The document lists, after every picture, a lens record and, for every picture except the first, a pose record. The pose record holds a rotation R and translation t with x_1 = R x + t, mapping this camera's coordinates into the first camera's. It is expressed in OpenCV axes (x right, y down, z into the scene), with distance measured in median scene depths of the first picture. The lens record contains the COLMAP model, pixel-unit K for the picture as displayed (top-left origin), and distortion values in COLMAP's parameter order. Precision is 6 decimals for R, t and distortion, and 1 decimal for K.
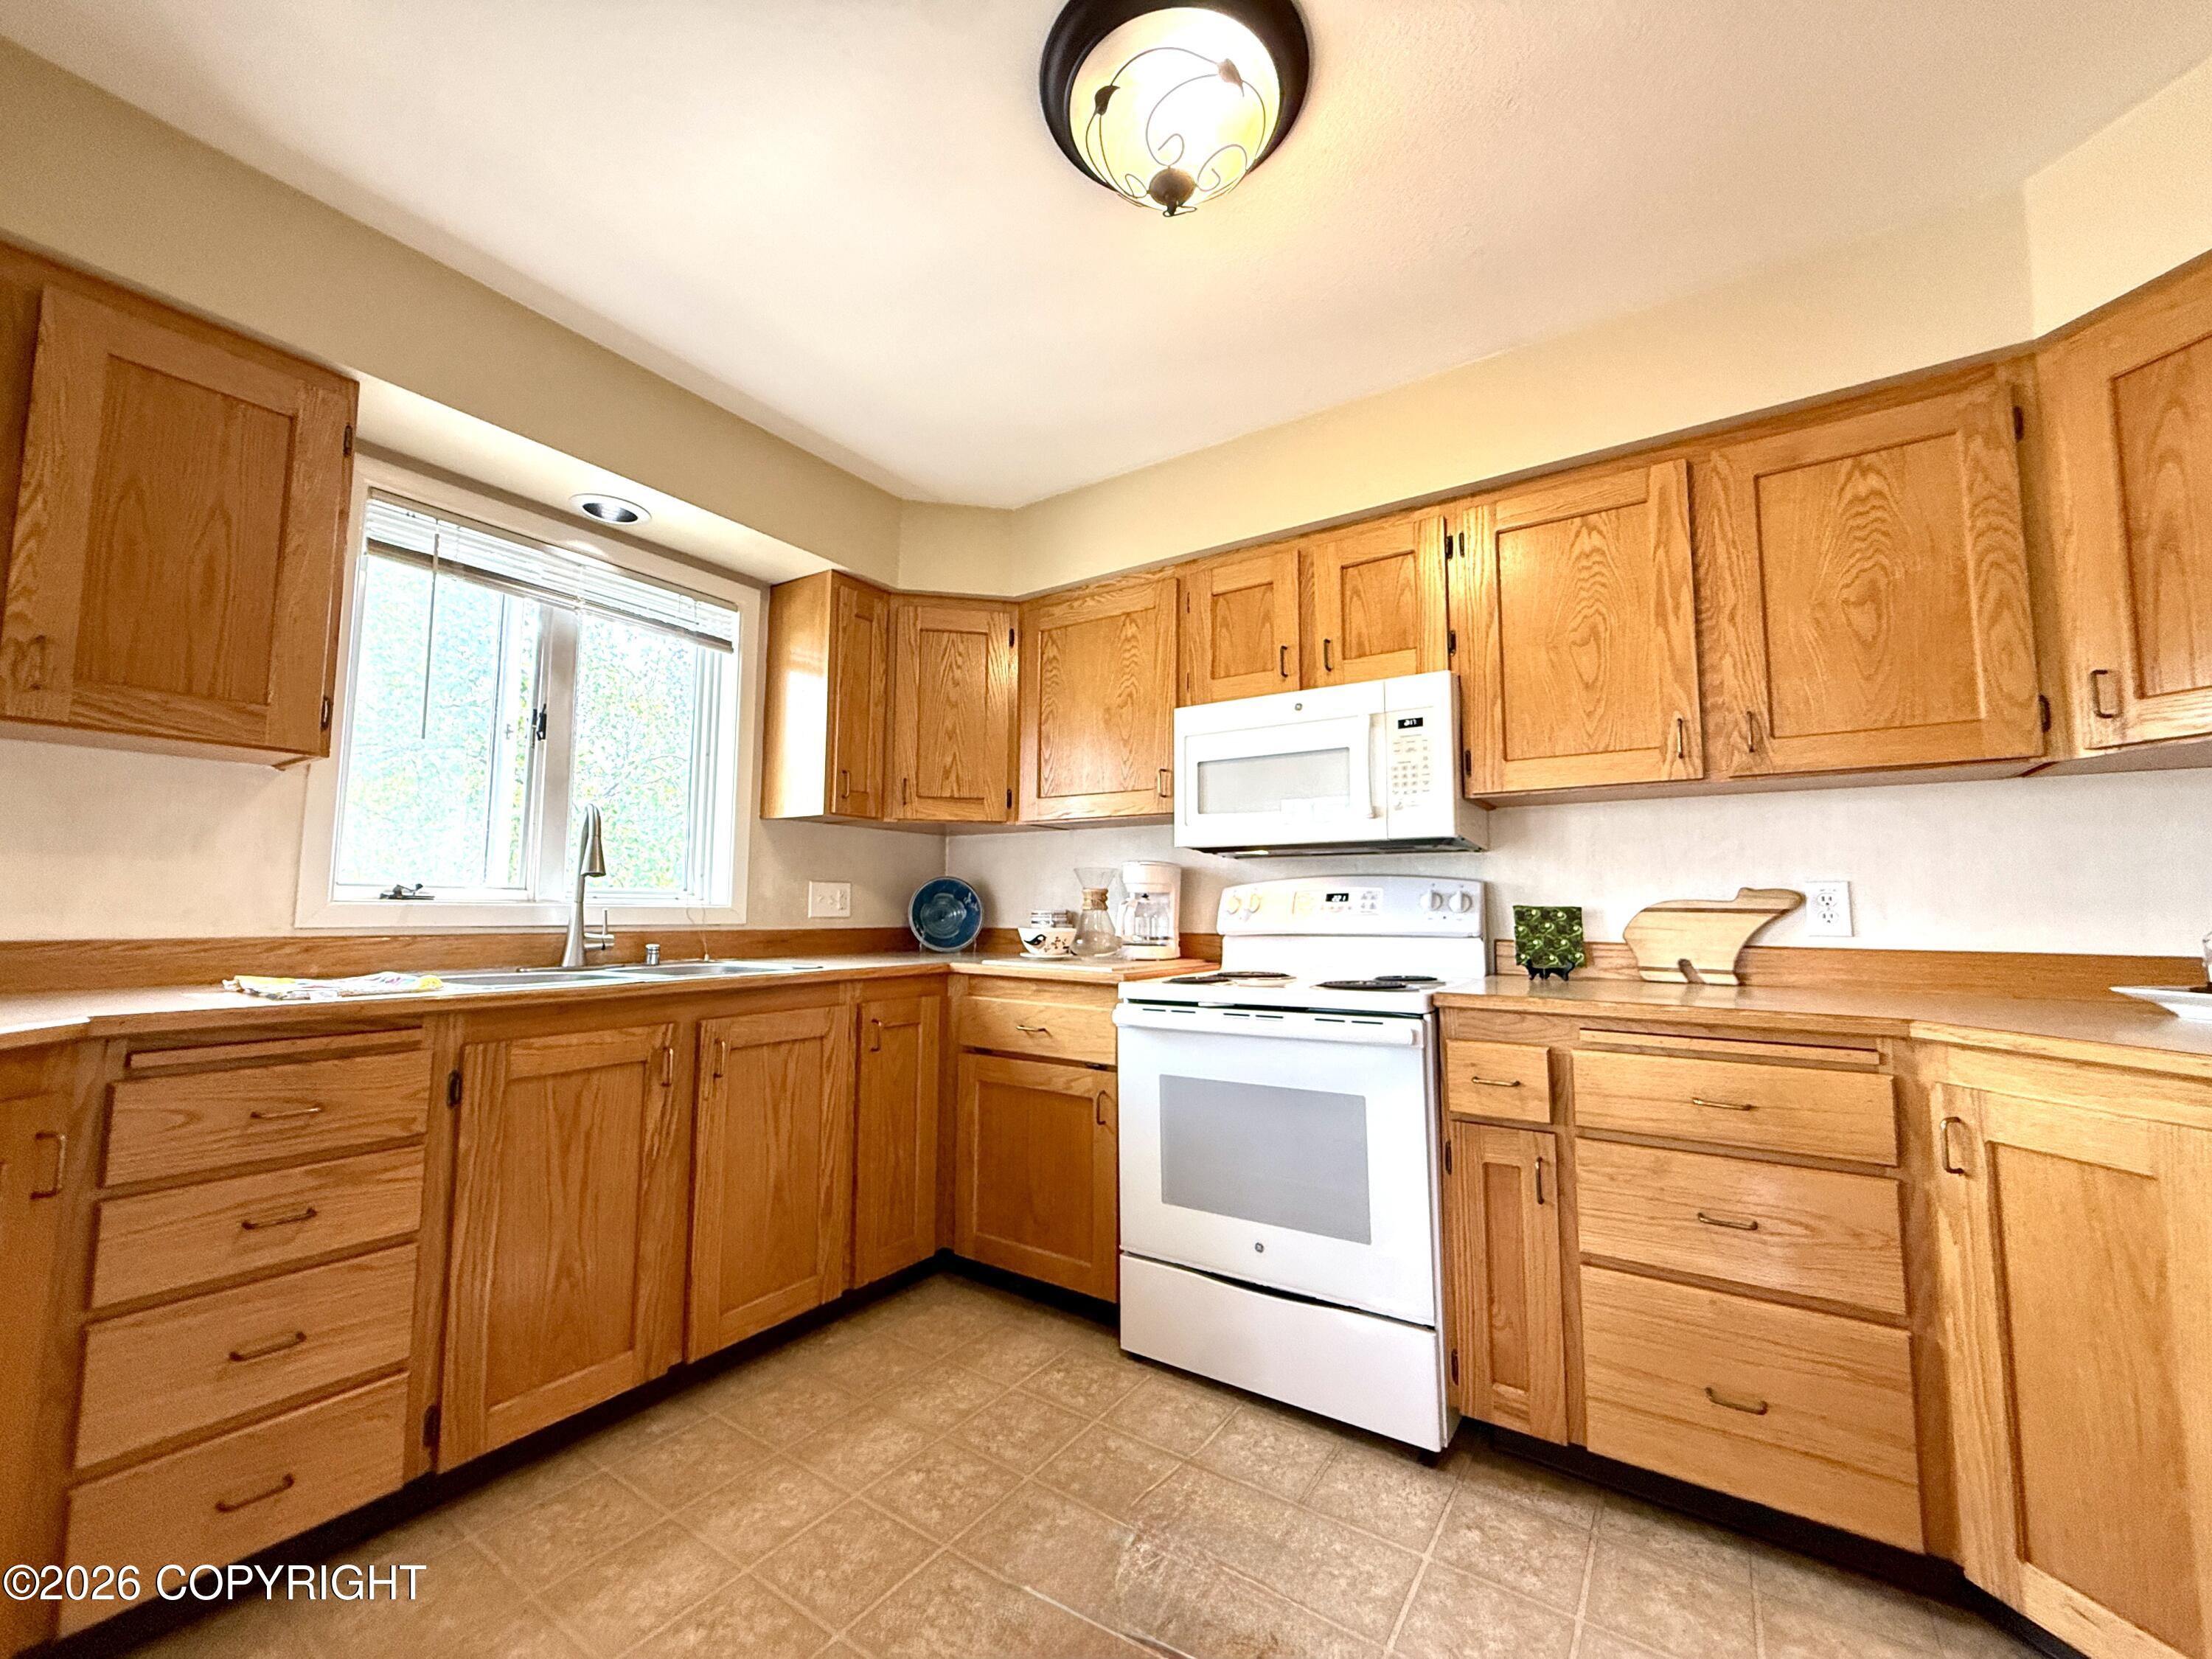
lens RADIAL K [[880.4, 0, 1094.9], [0, 880.4, 831.4], [0, 0, 1]] dist [-0.000371, 0.000021]
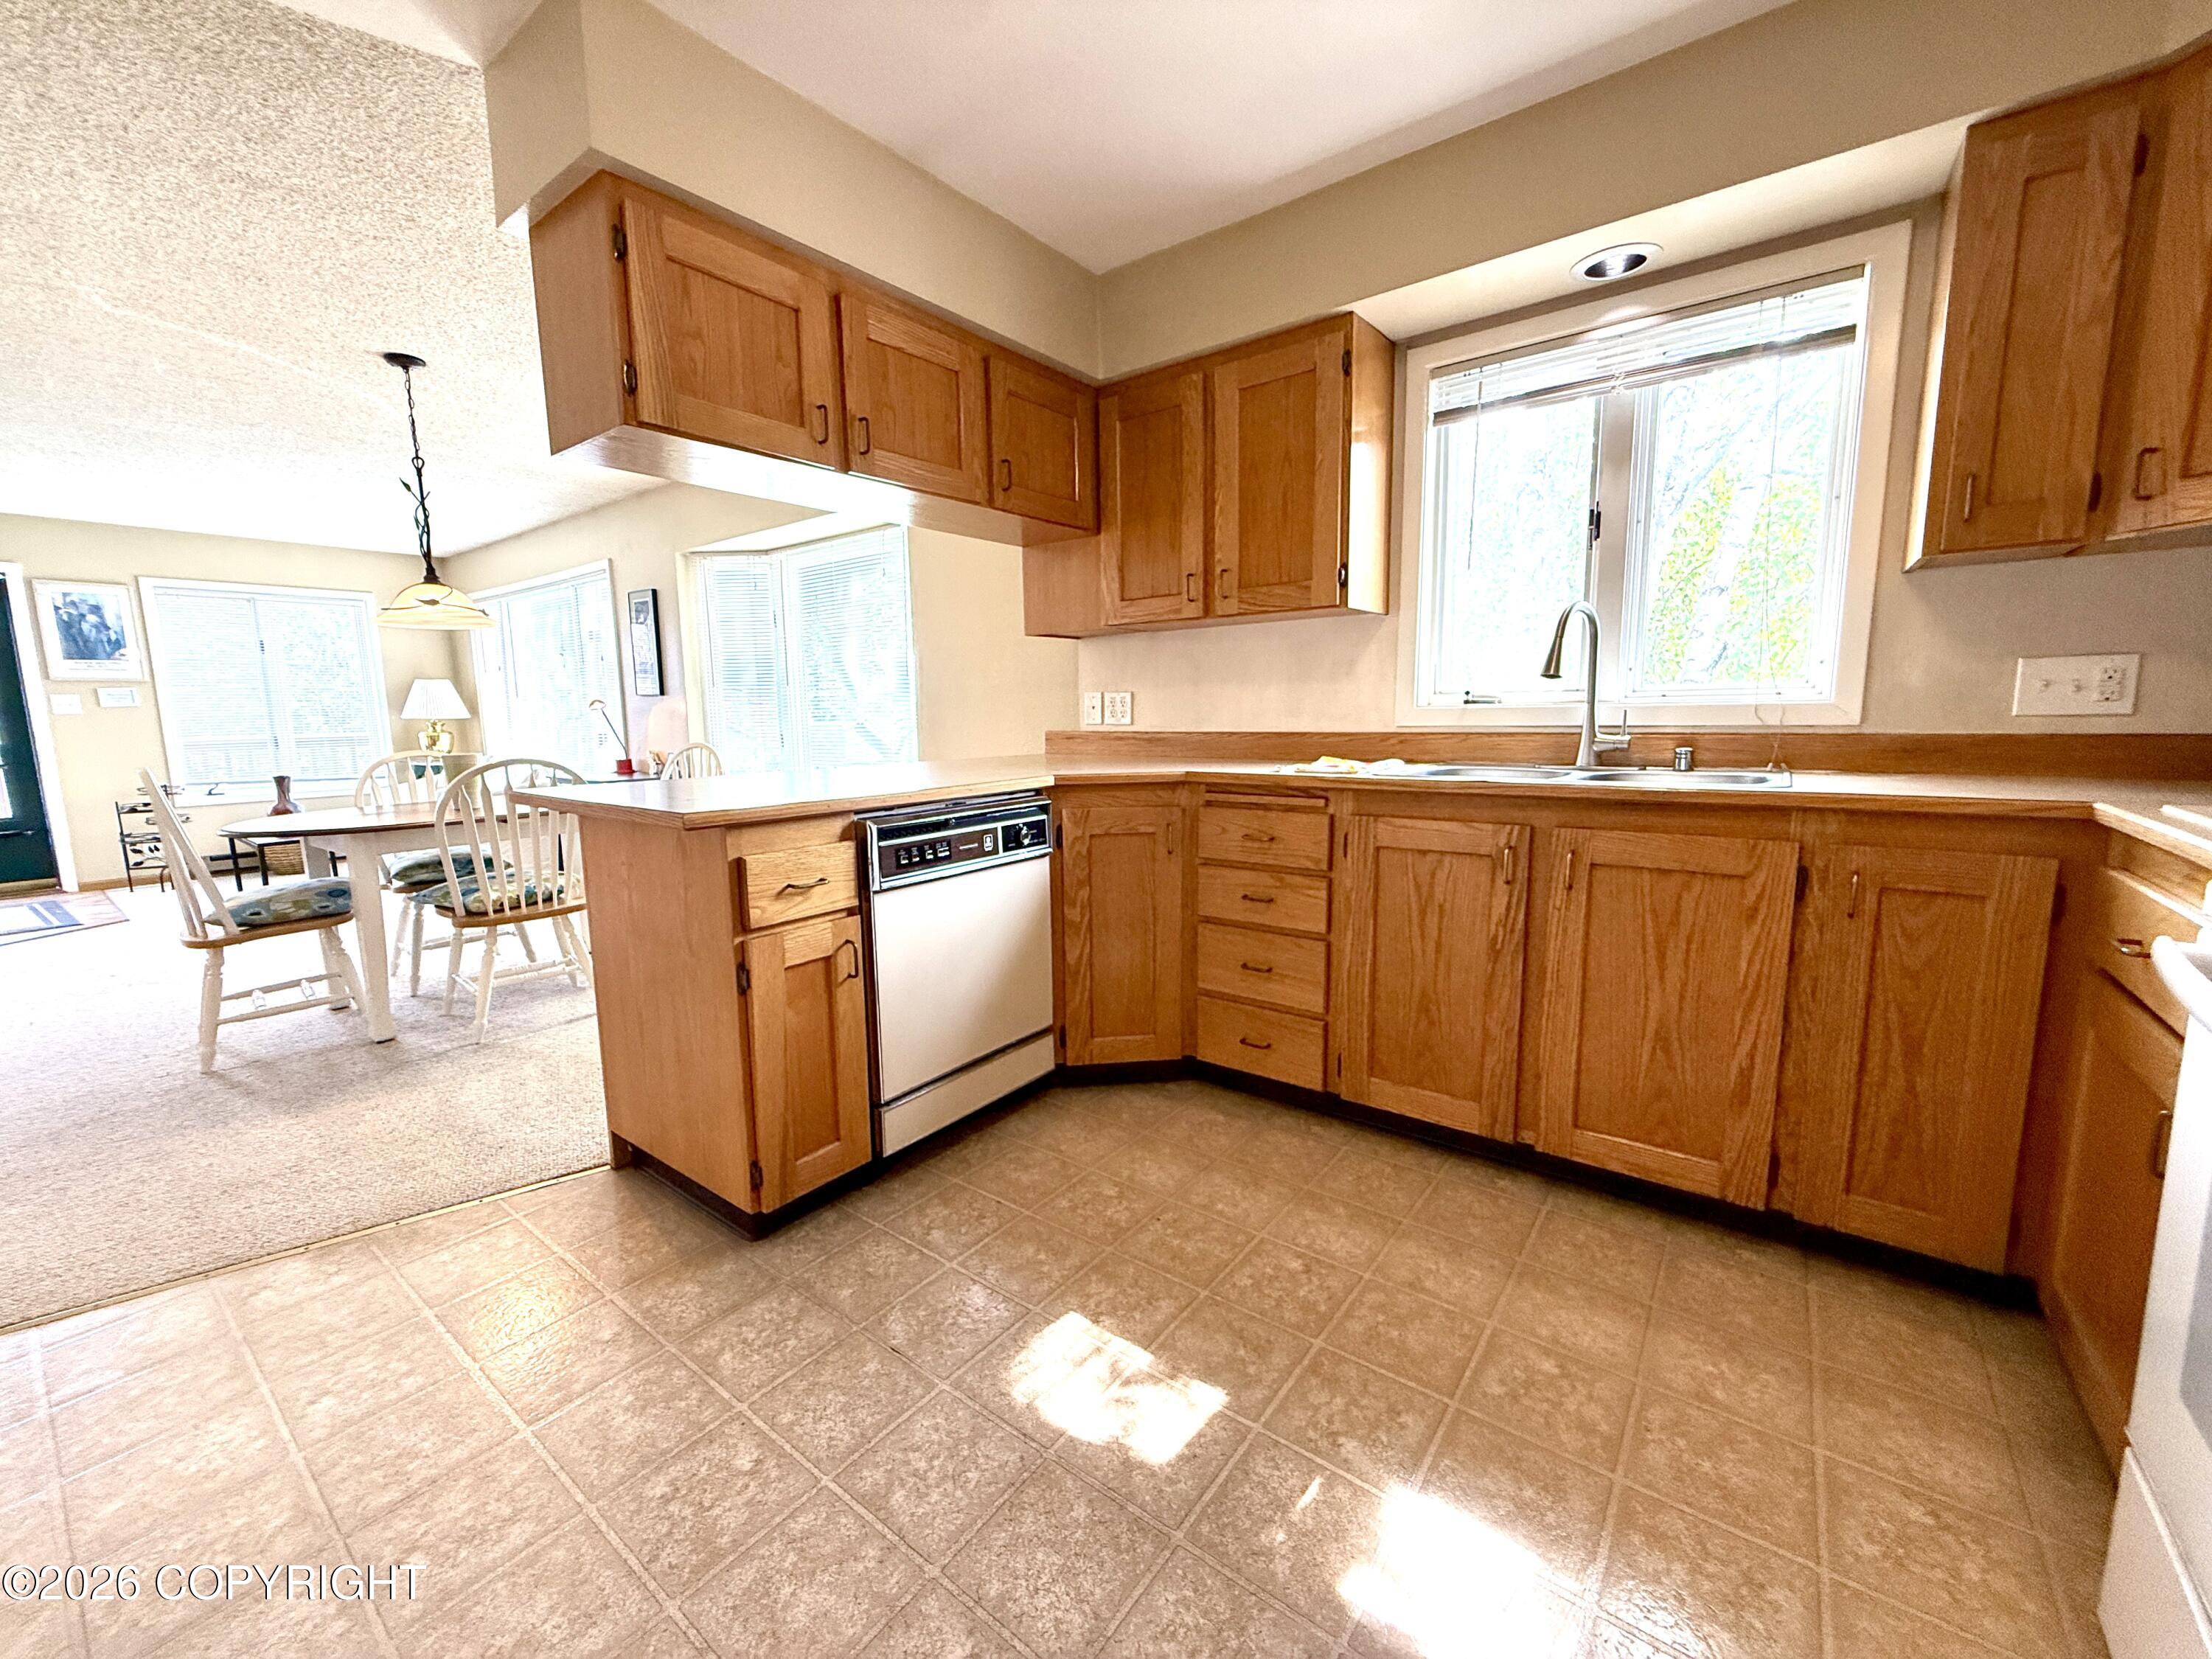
lens RADIAL K [[880.4, 0, 1095.7], [0, 880.4, 830.3], [0, 0, 1]] dist [-0.000371, 0.000021]
pose [[-0.055928, 0.129041, -0.990061, 0.513350], [0.105375, 0.986838, 0.122669, 0.046793], [0.992859, -0.097467, -0.068789, 0.555234]]
